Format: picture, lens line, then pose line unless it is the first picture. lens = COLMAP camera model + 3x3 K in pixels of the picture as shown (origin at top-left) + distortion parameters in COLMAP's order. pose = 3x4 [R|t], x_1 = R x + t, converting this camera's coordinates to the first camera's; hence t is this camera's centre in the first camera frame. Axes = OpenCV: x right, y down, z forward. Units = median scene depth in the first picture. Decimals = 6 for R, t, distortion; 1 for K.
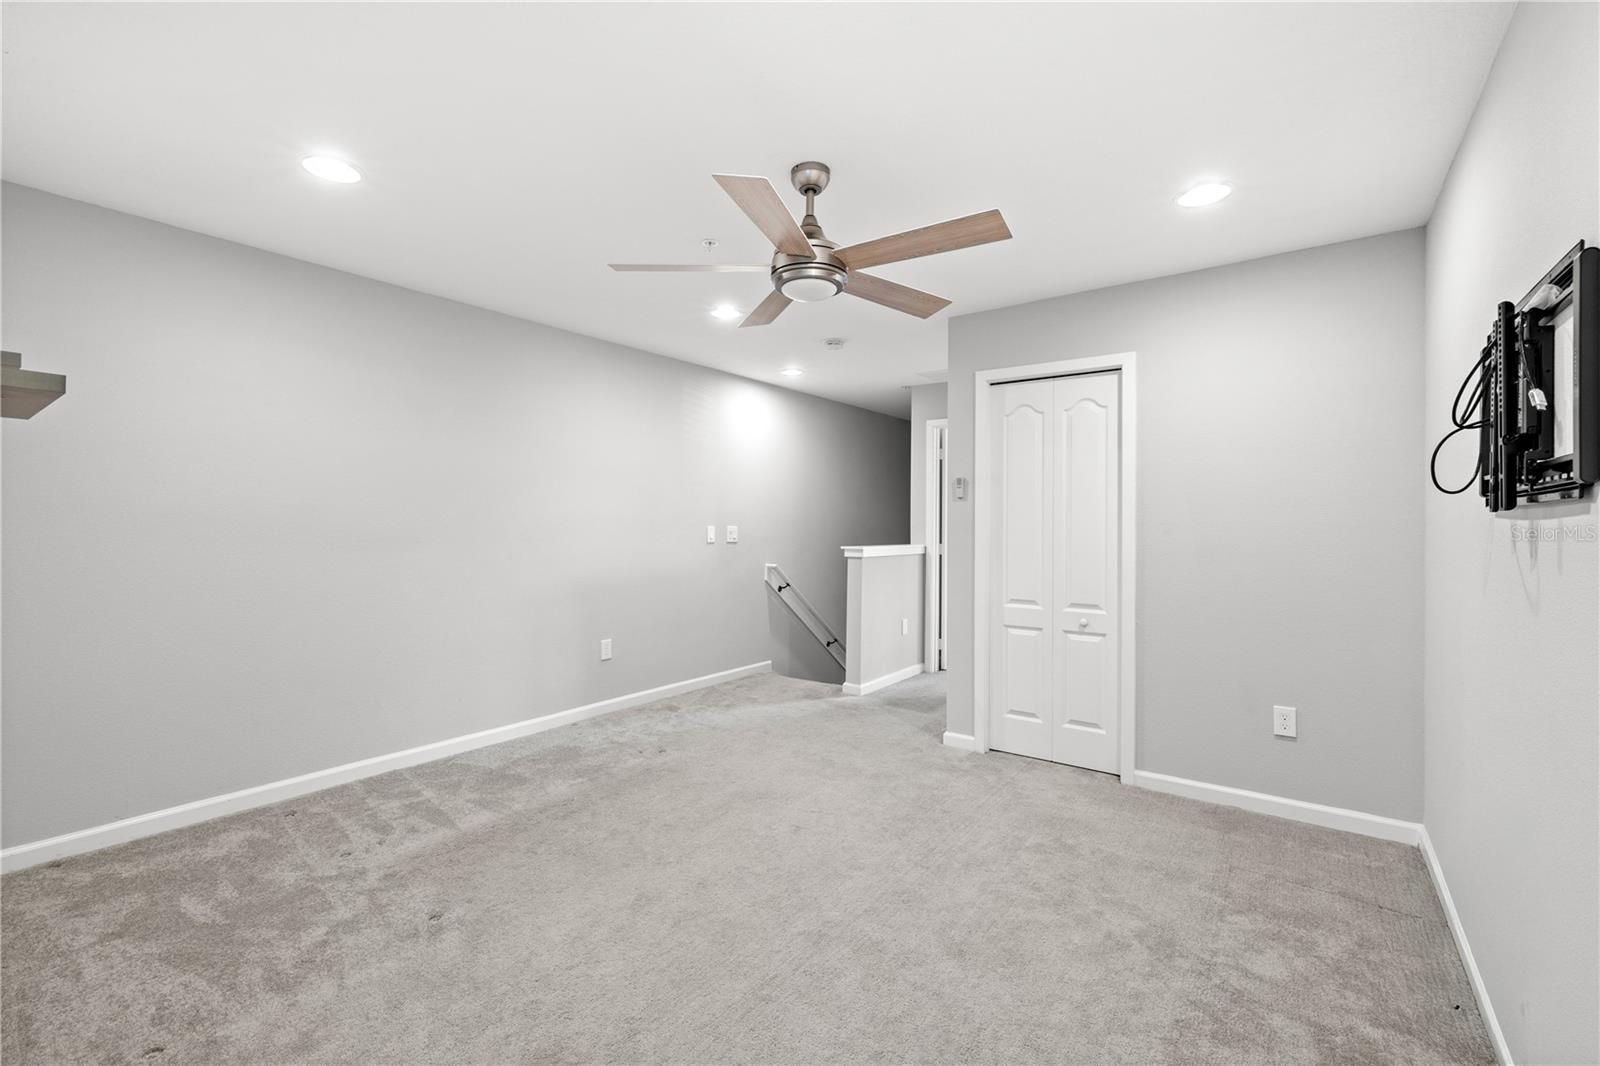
lens RADIAL K [[680.8, 0, 801.9], [0, 680.8, 530.8], [0, 0, 1]] dist [-0.002571, 0.000493]
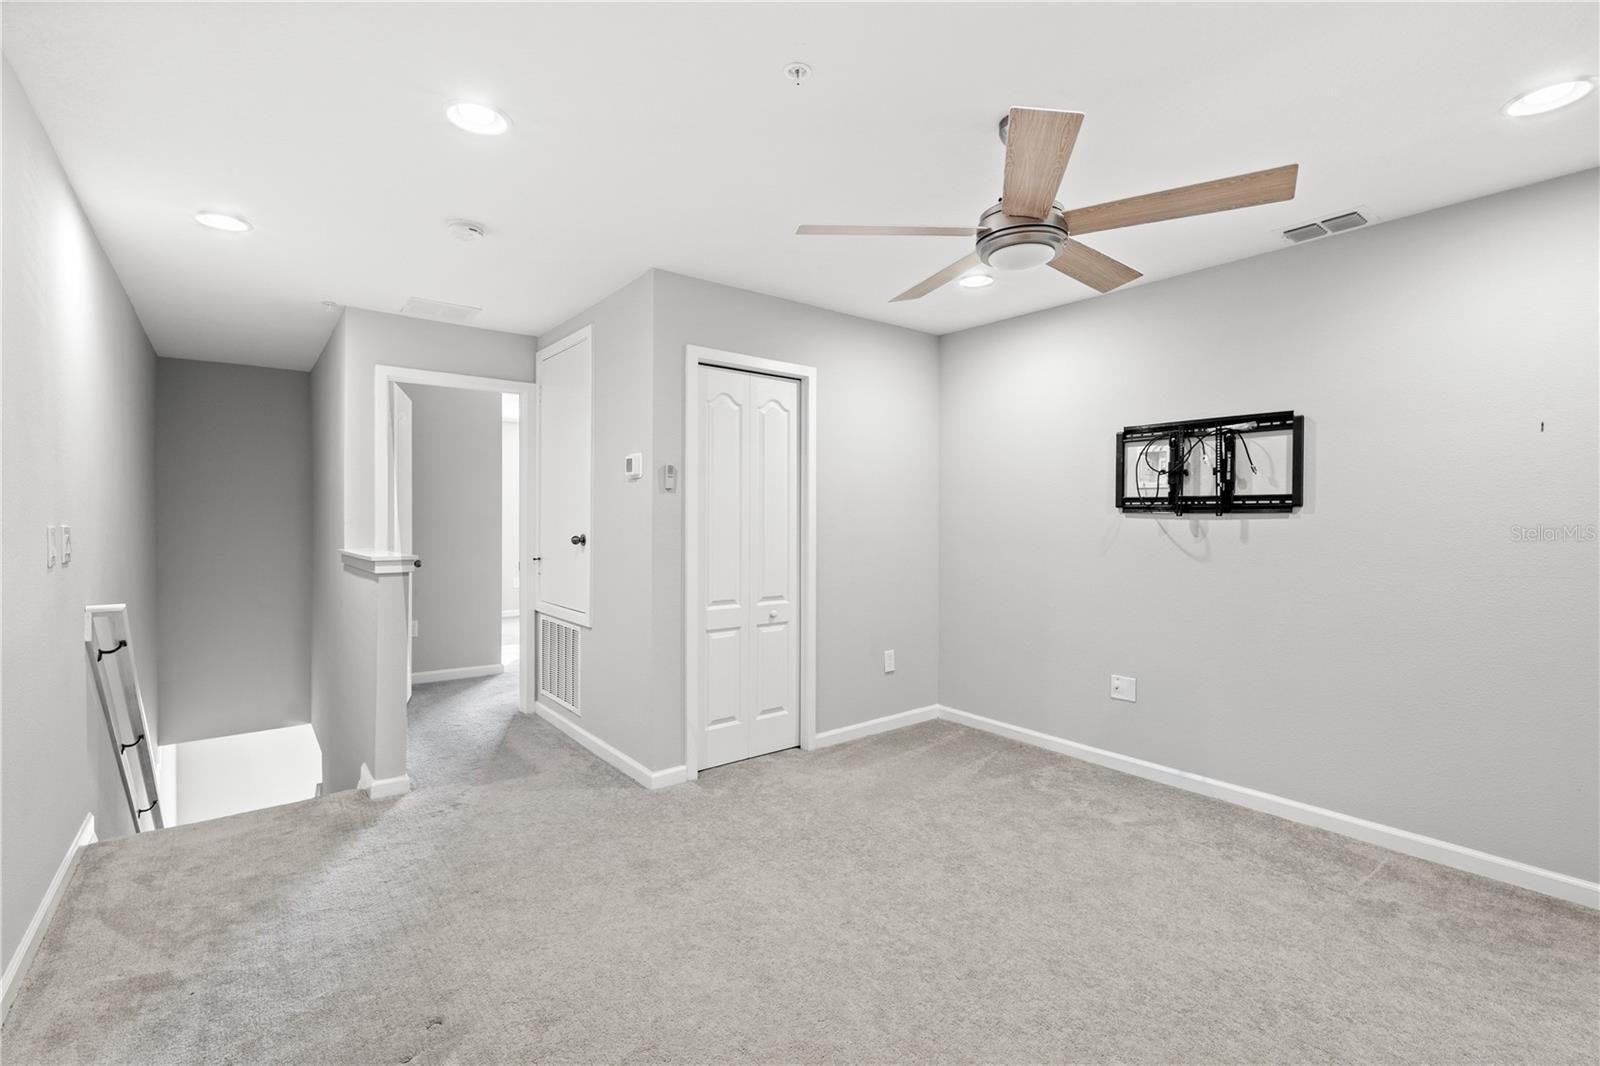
lens RADIAL K [[680.8, 0, 827.9], [0, 680.8, 526.9], [0, 0, 1]] dist [-0.002571, 0.000493]
pose [[0.278621, -0.014401, 0.960293, -0.563822], [0.006031, 0.999894, 0.013245, -0.012475], [-0.960382, 0.002101, 0.278678, 0.623725]]
